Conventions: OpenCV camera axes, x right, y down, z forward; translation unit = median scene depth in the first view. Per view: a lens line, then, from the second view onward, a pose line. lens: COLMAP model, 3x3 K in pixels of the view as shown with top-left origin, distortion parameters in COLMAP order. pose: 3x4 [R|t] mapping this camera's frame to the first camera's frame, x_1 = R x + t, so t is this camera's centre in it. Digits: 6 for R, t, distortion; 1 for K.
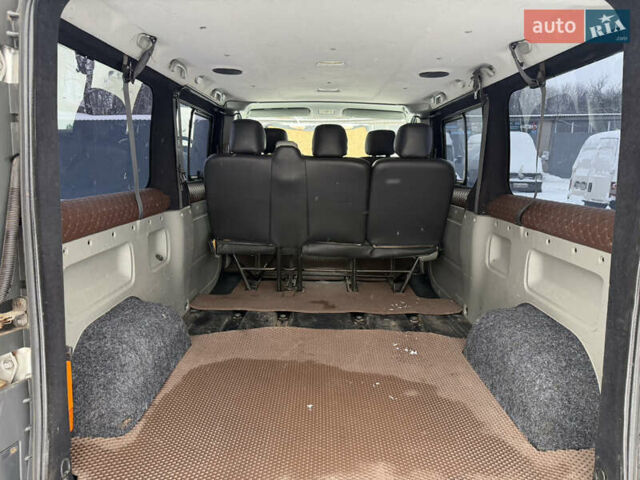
lens RADIAL K [[884.6, 0, 316.1], [0, 884.6, 240.4], [0, 0, 1]] dist [0.128219, -0.071392]
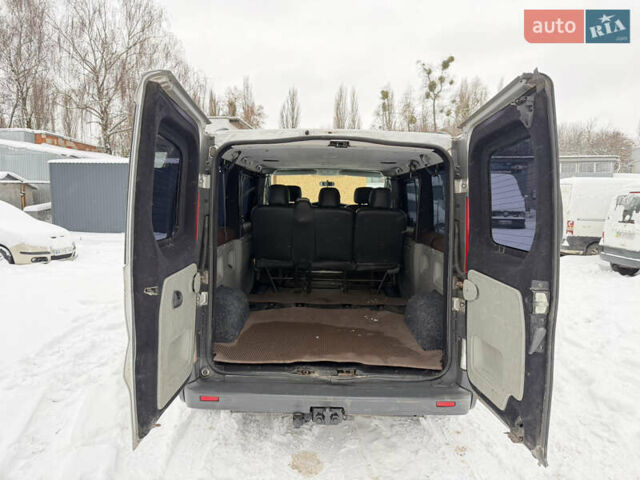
lens RADIAL K [[884.6, 0, 316.1], [0, 884.6, 240.4], [0, 0, 1]] dist [0.128219, -0.071392]
pose [[0.999979, 0.005588, -0.003143, -0.002854], [-0.005706, 0.999224, -0.038973, 0.027943], [0.002923, 0.038991, 0.999235, -0.573228]]
